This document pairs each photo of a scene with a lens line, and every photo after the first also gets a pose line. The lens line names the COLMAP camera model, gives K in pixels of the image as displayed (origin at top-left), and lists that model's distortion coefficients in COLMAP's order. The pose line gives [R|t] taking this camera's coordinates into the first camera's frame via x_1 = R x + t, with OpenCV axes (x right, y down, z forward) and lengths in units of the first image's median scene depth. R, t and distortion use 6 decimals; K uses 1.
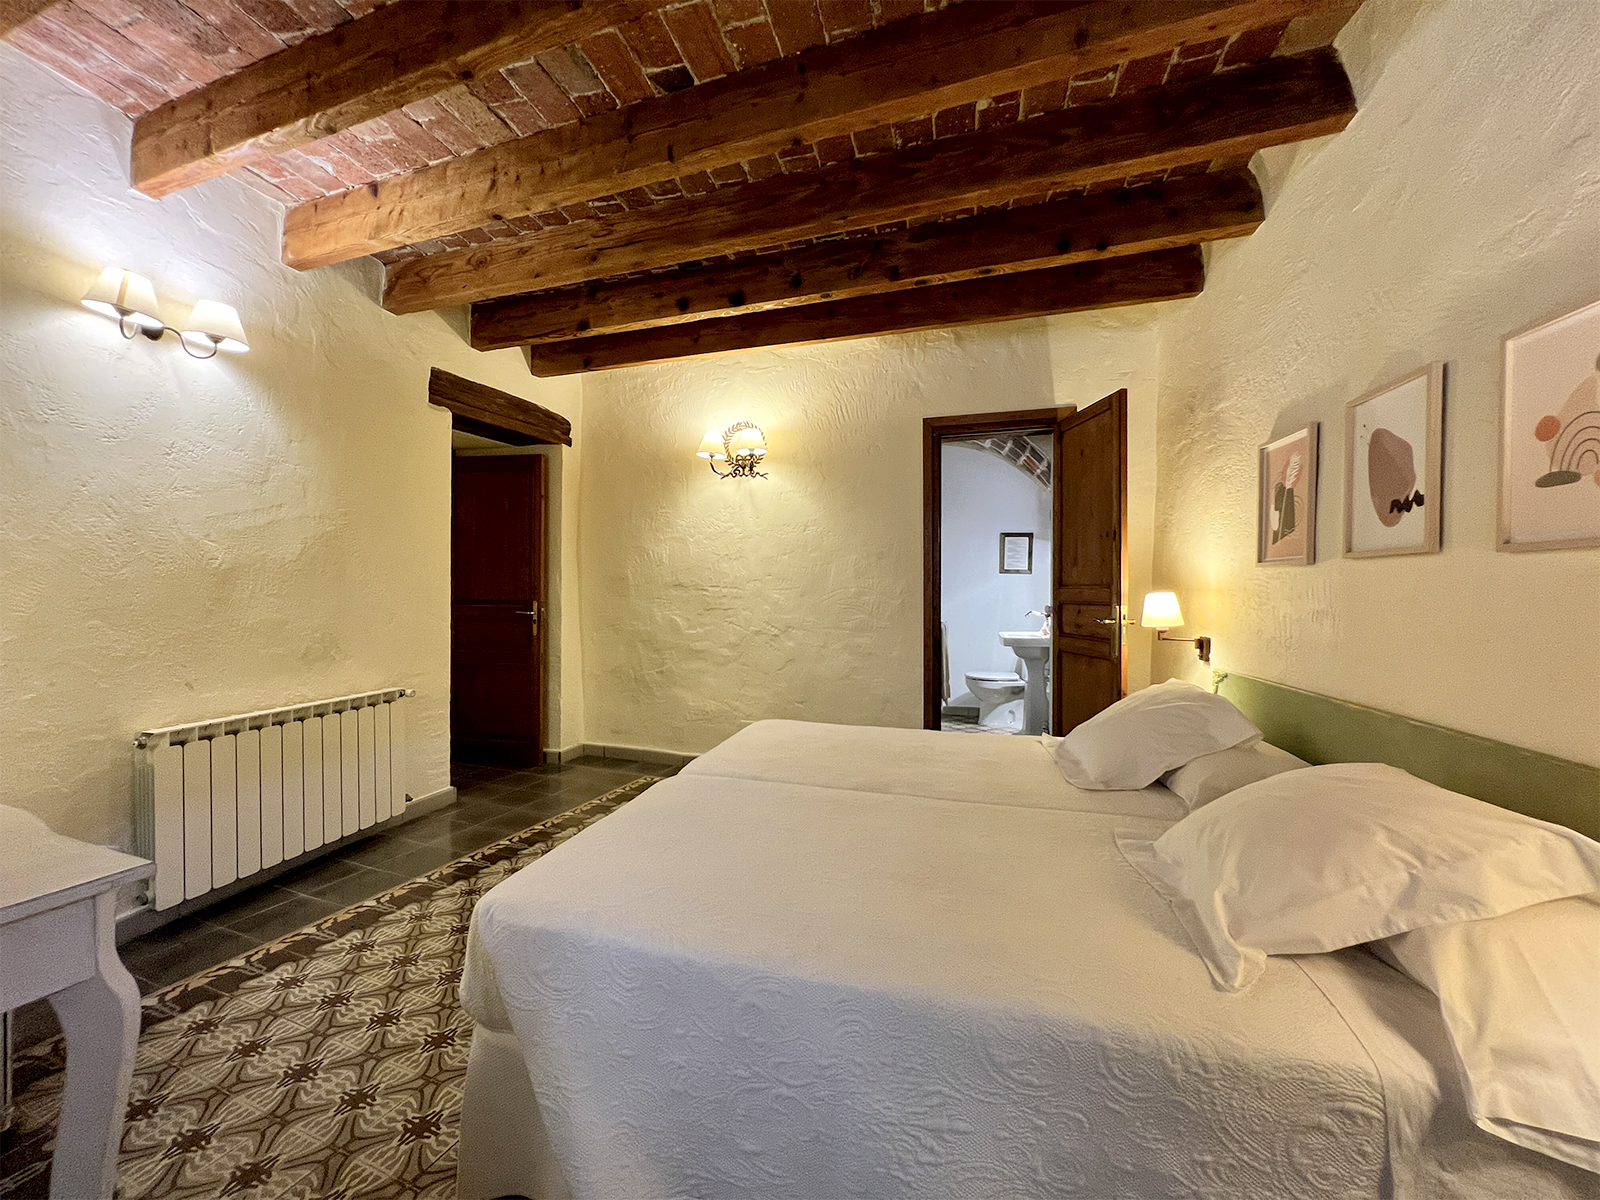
lens RADIAL K [[655.7, 0, 813.3], [0, 655.7, 600.9], [0, 0, 1]] dist [0.002539, 0.000210]
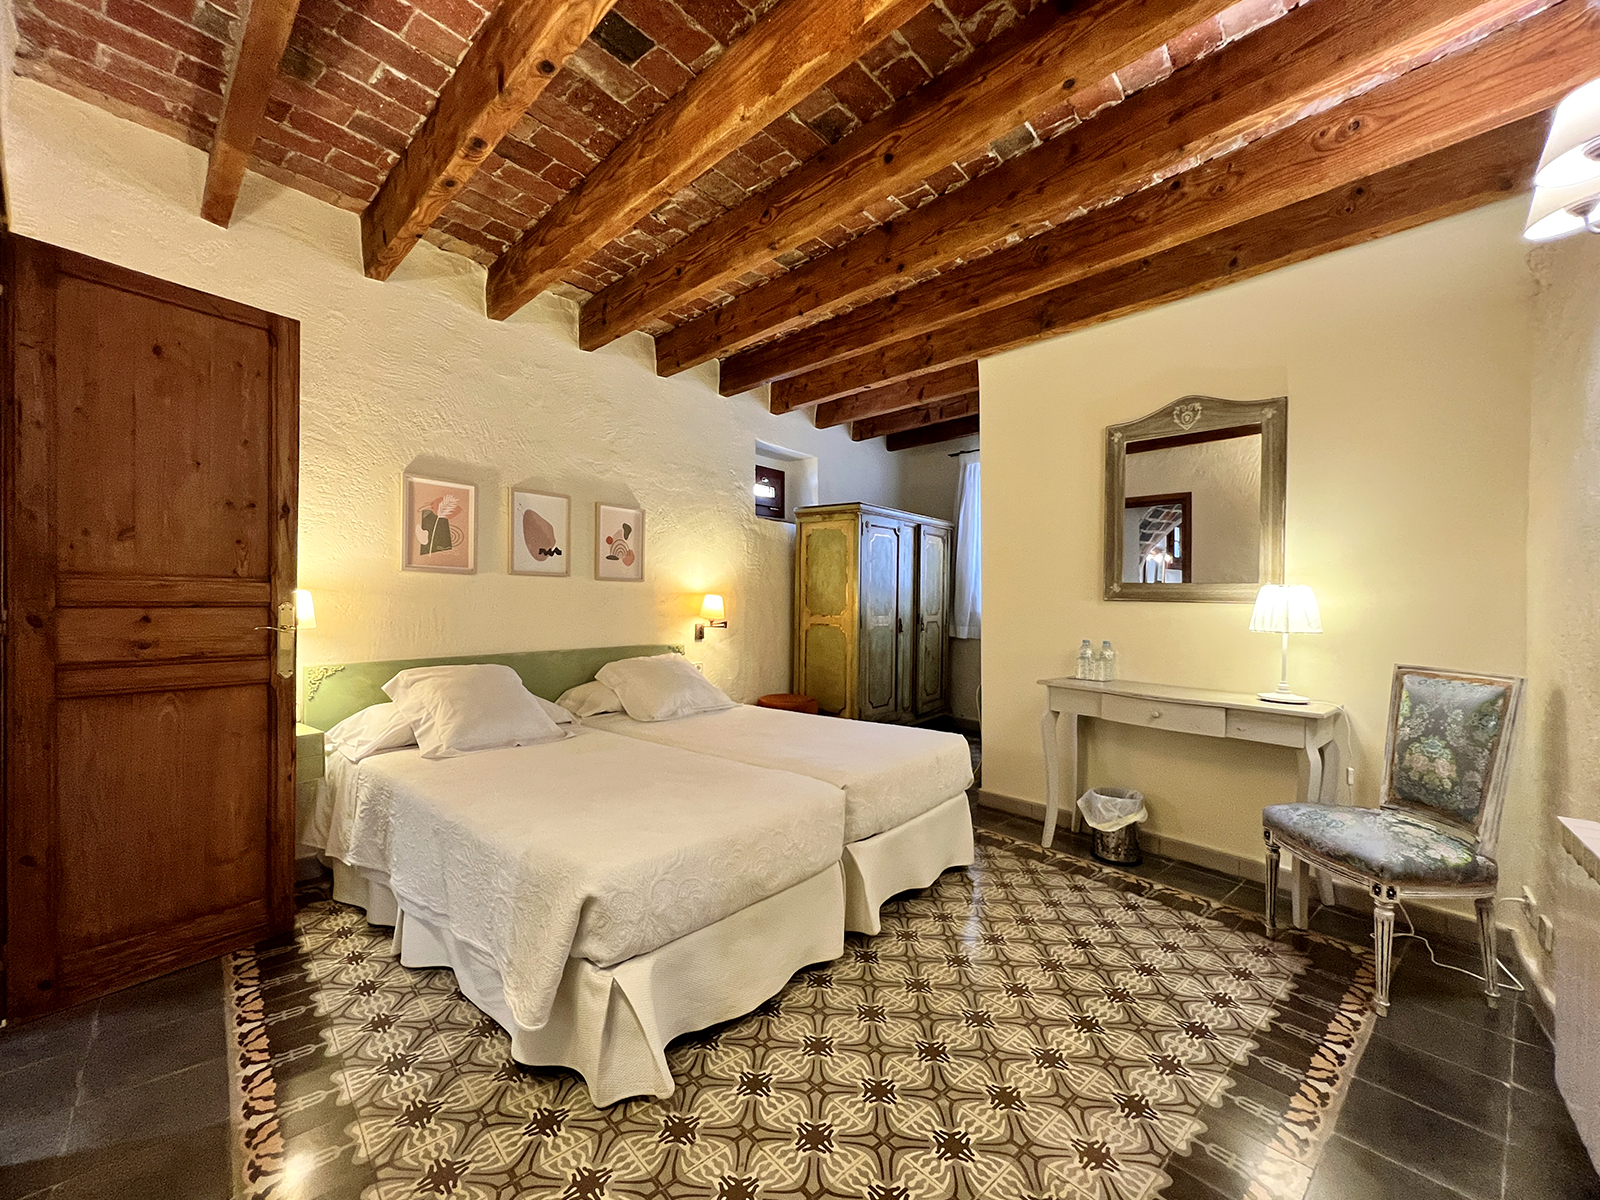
lens RADIAL K [[655.7, 0, 813.3], [0, 655.7, 600.9], [0, 0, 1]] dist [0.002539, 0.000210]
pose [[-0.903892, -0.014304, 0.427521, -0.667488], [-0.008860, 0.999852, 0.014720, -0.025884], [-0.427669, 0.009517, -0.903885, 2.184311]]
